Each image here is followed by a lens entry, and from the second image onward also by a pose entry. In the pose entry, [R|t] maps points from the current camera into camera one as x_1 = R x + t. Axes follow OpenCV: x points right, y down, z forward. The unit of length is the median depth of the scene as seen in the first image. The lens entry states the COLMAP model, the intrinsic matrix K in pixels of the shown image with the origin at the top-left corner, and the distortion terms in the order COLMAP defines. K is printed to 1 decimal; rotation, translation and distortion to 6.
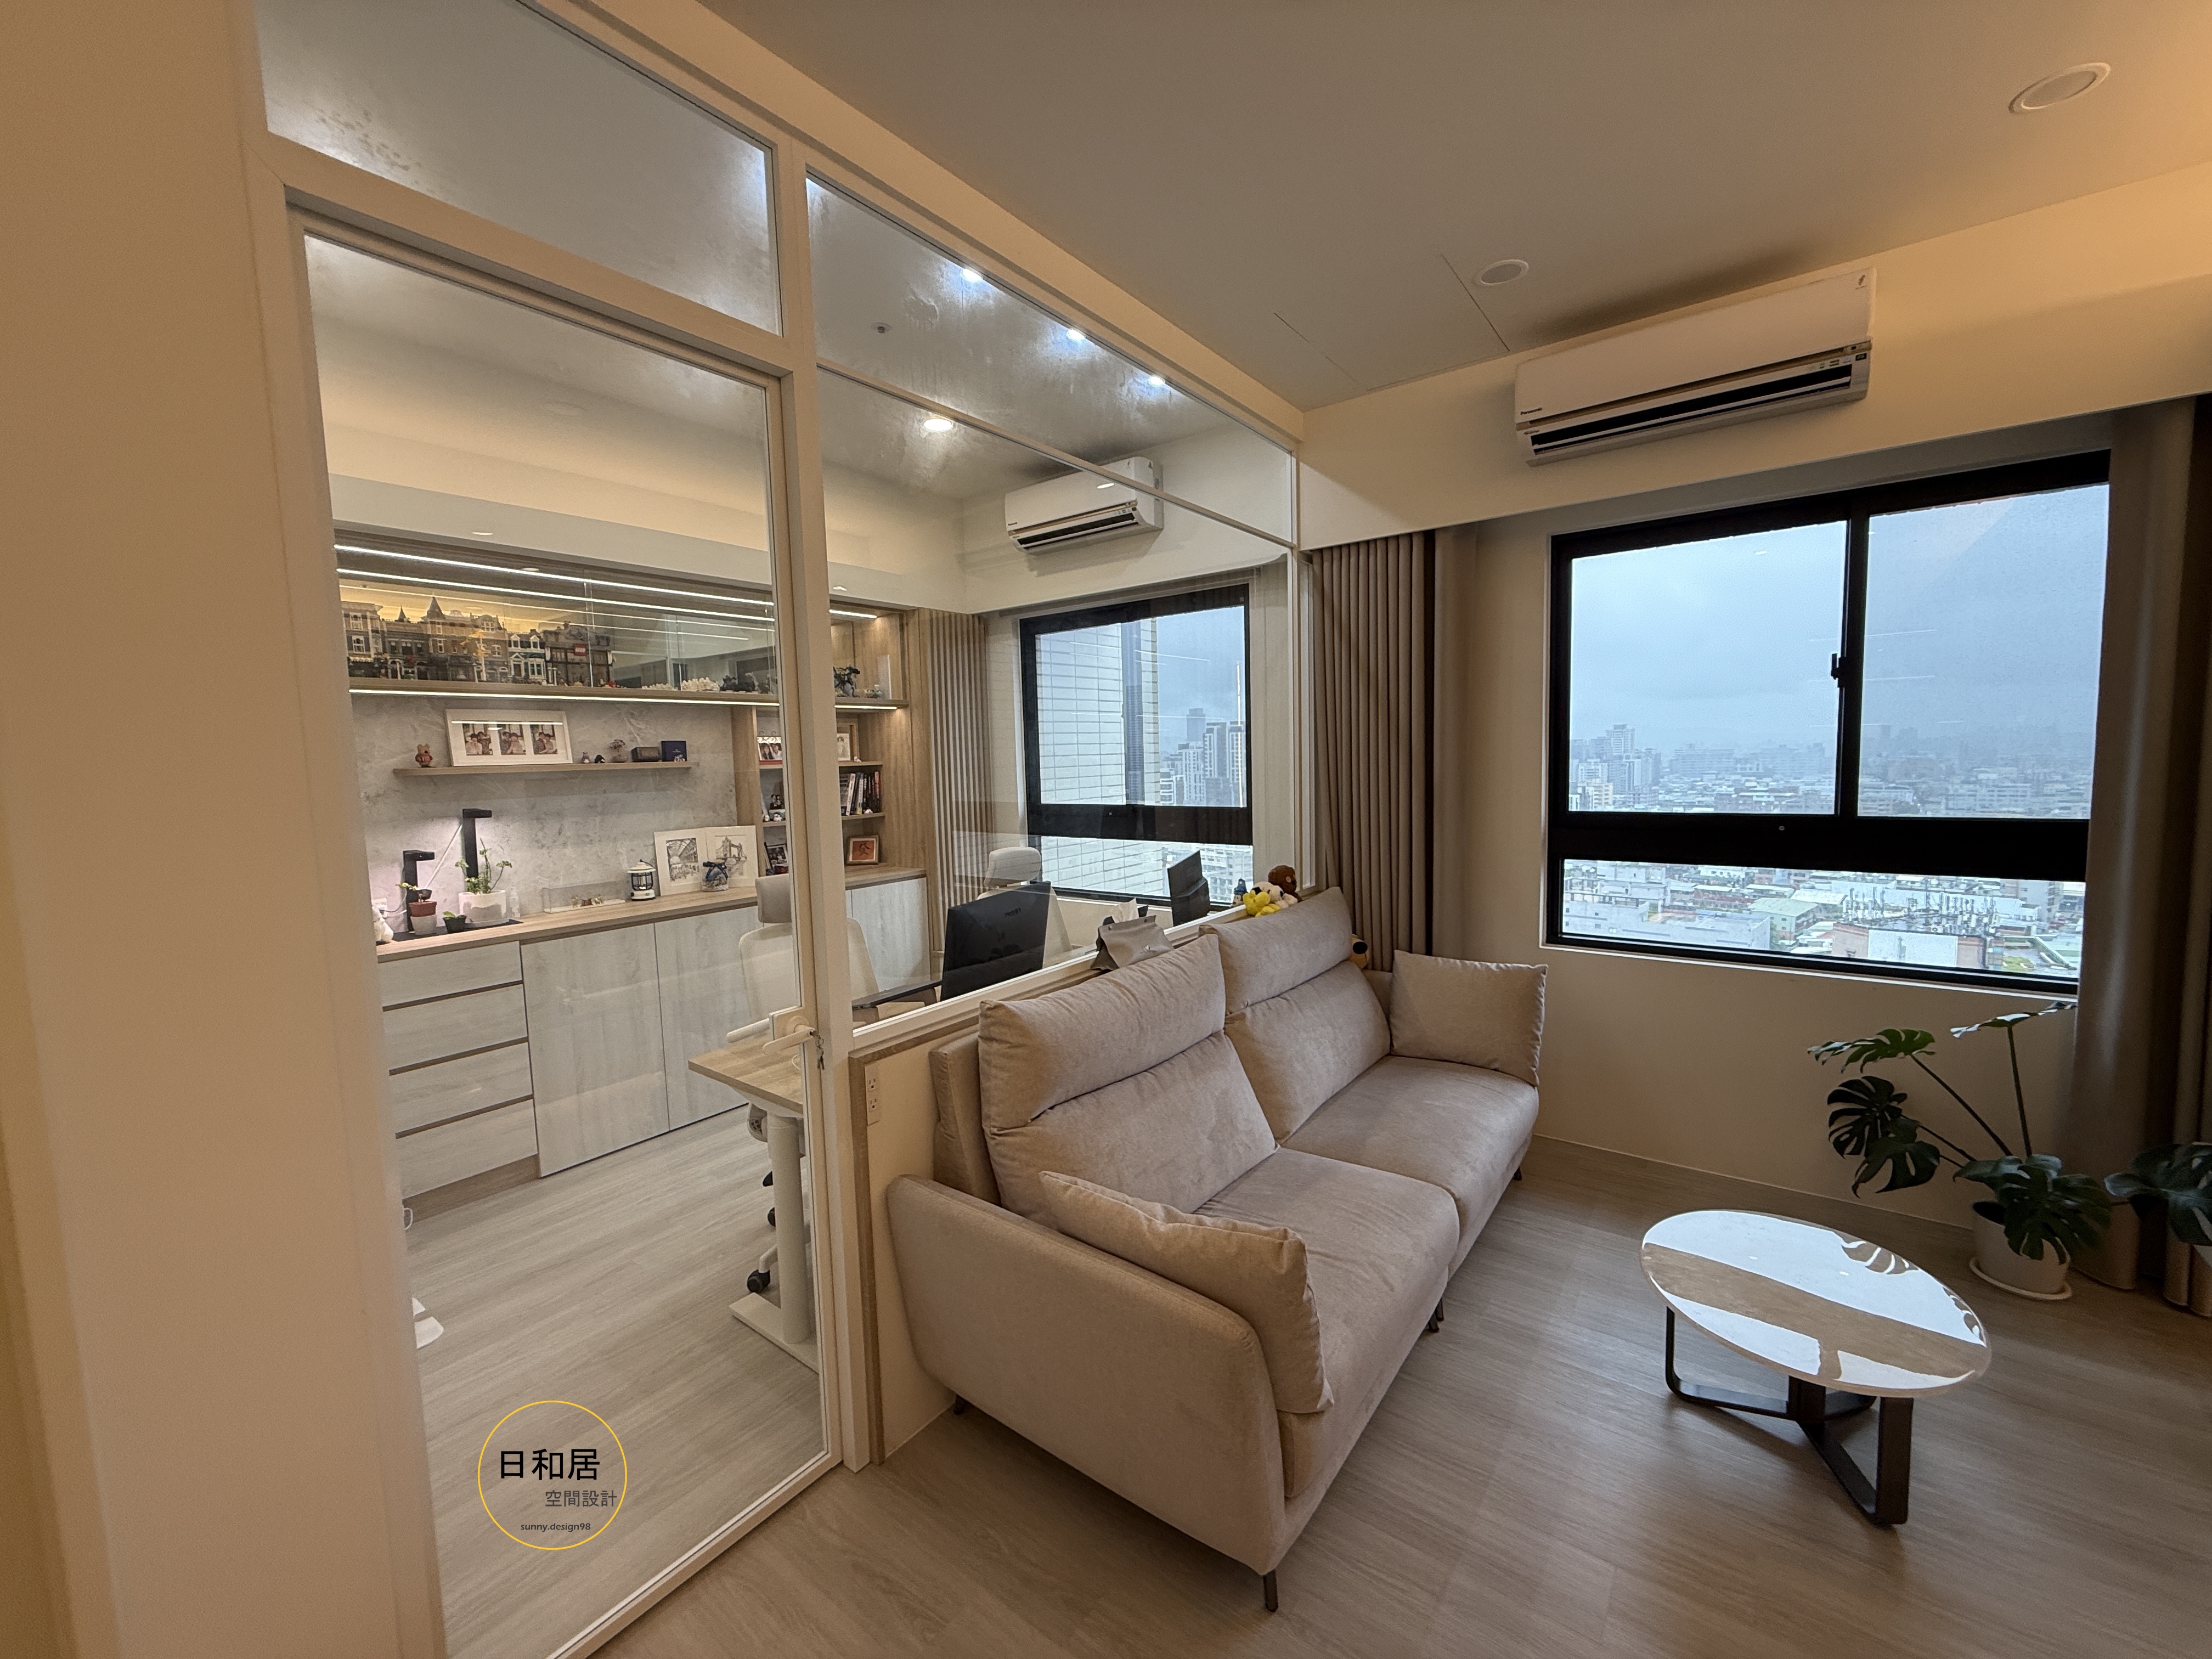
lens RADIAL K [[878.7, 0, 1104.8], [0, 878.7, 832.5], [0, 0, 1]] dist [-0.001174, -0.000298]
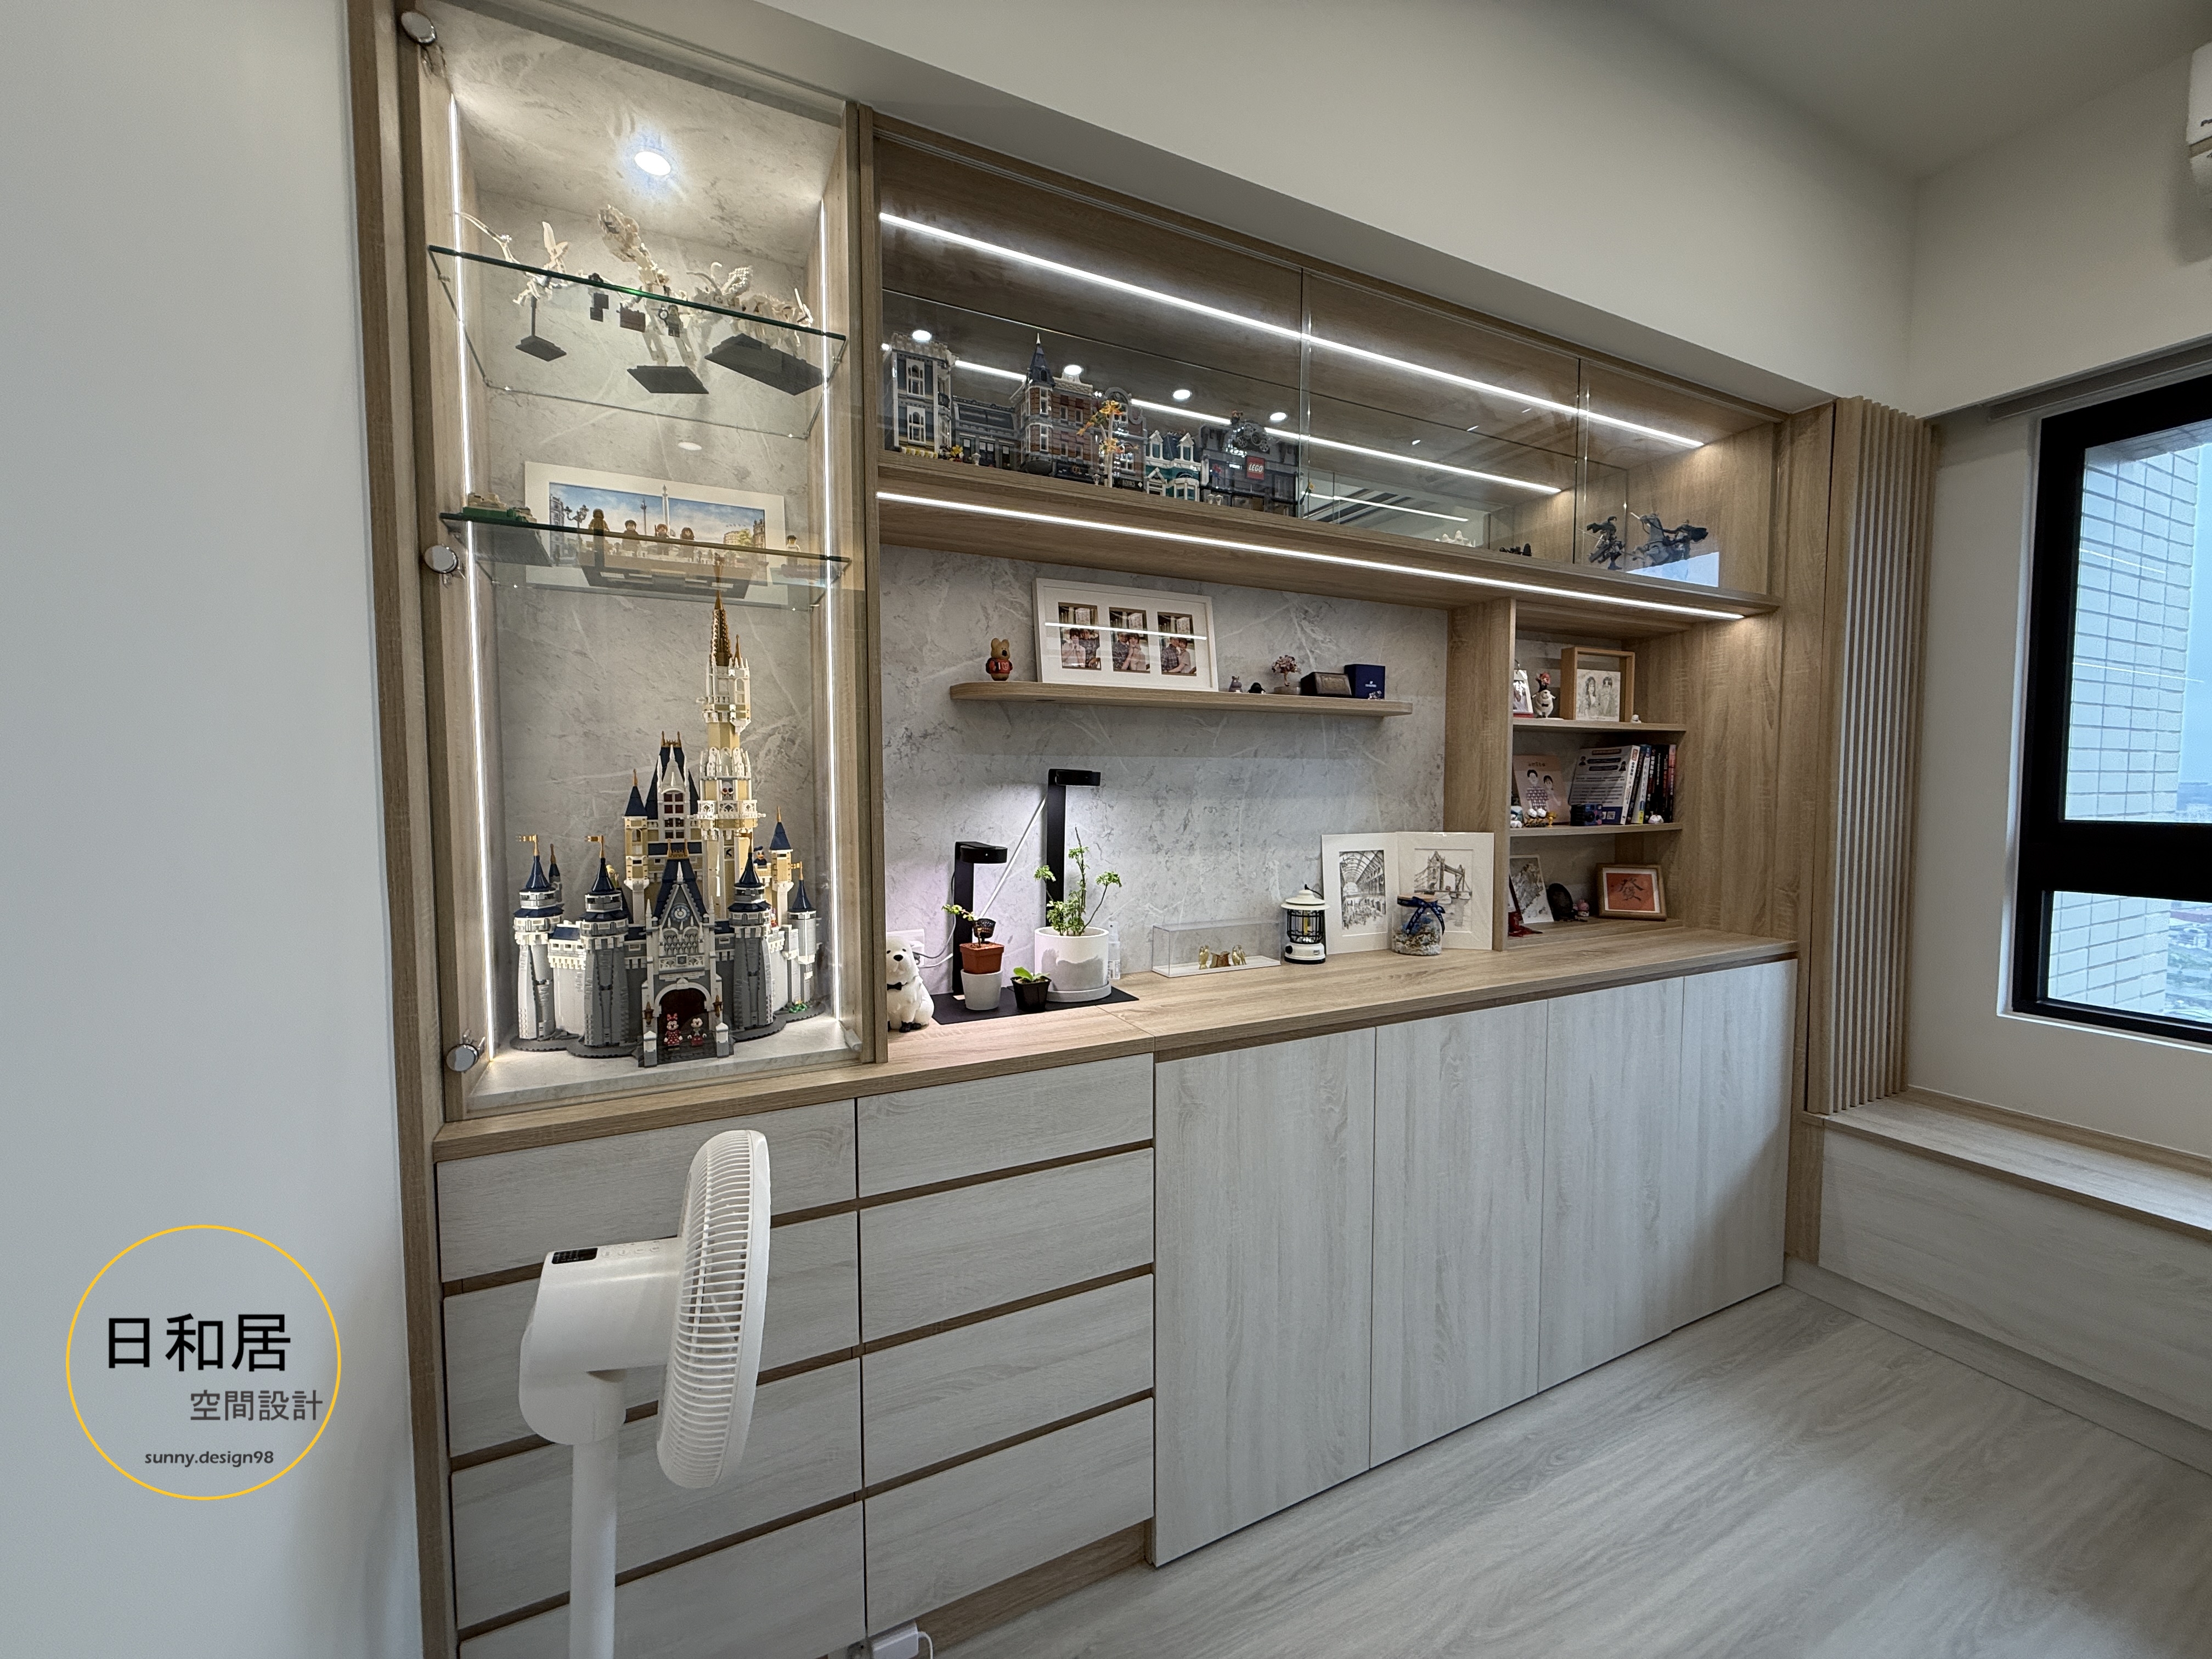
lens RADIAL K [[878.7, 0, 1099.6], [0, 878.7, 830.5], [0, 0, 1]] dist [-0.001174, -0.000298]
pose [[0.894241, 0.049363, -0.444855, -0.419127], [-0.062254, 0.997956, -0.014406, 0.014012], [0.443235, 0.040576, 0.895487, 0.486827]]
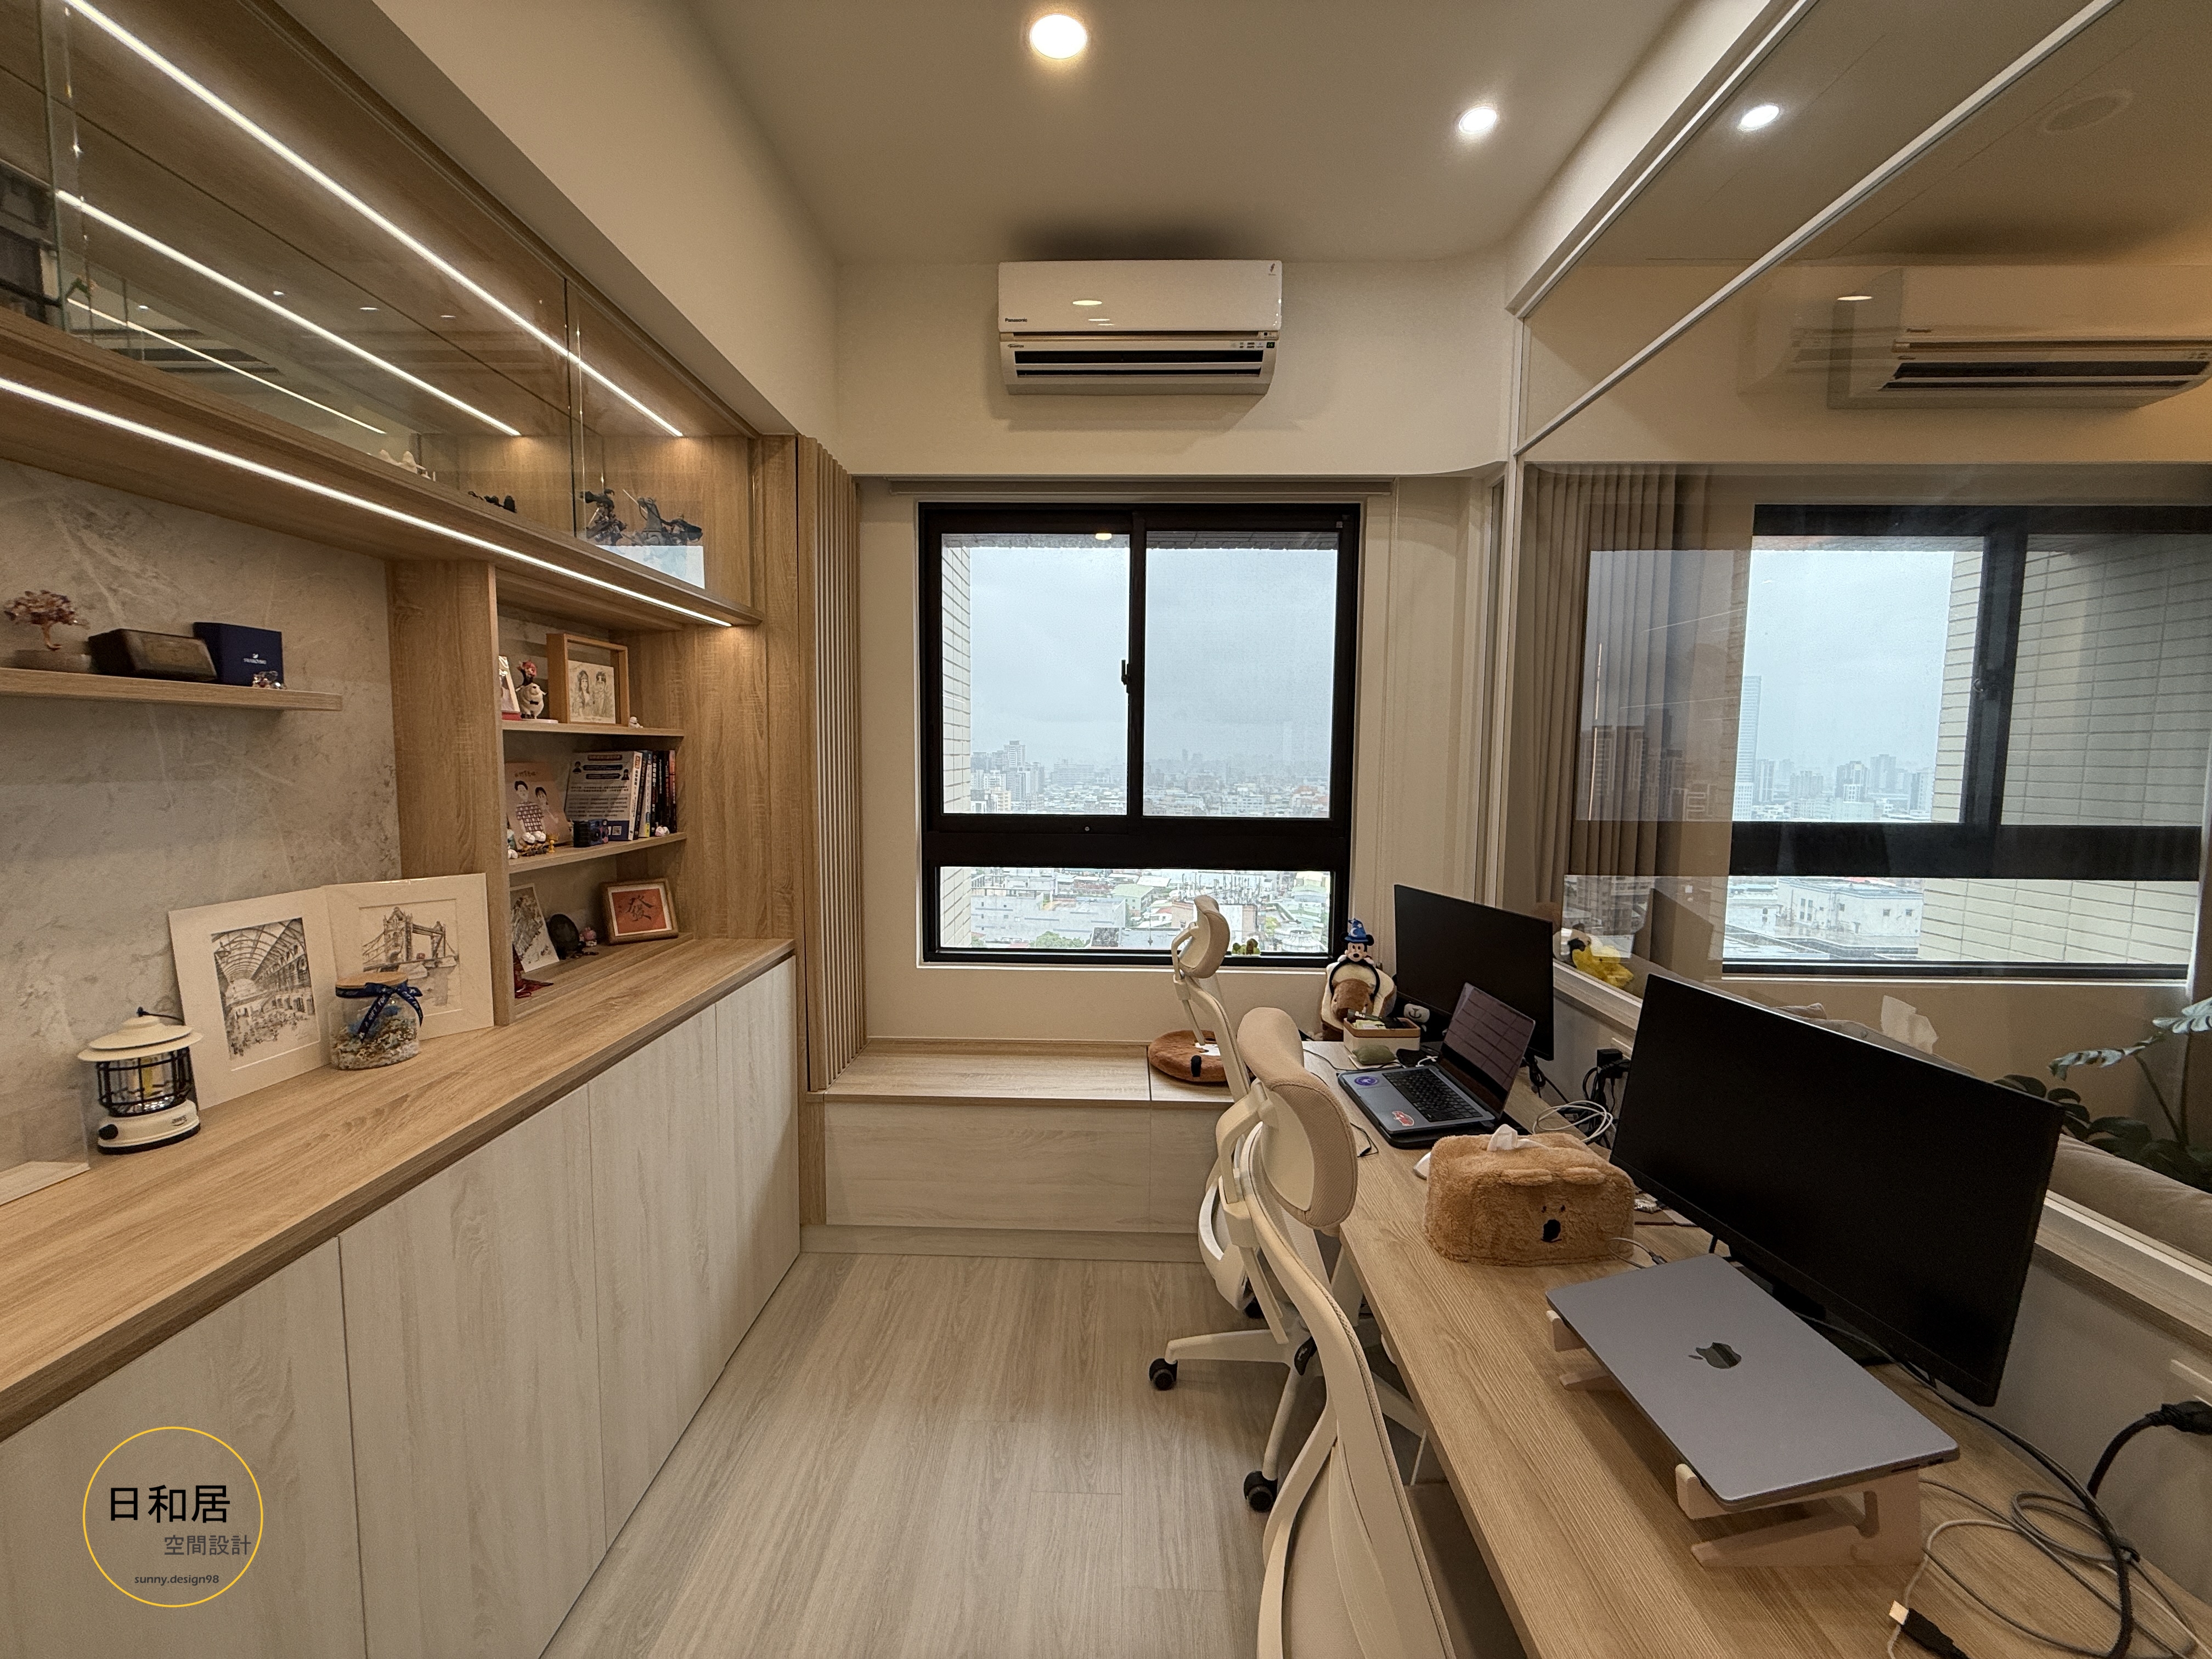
lens RADIAL K [[878.7, 0, 1097.7], [0, 878.7, 831.0], [0, 0, 1]] dist [-0.001174, -0.000298]
pose [[0.808862, -0.015310, 0.587799, -0.453871], [0.019917, 0.999801, -0.001366, -0.023088], [-0.587661, 0.012812, 0.809006, 0.587072]]
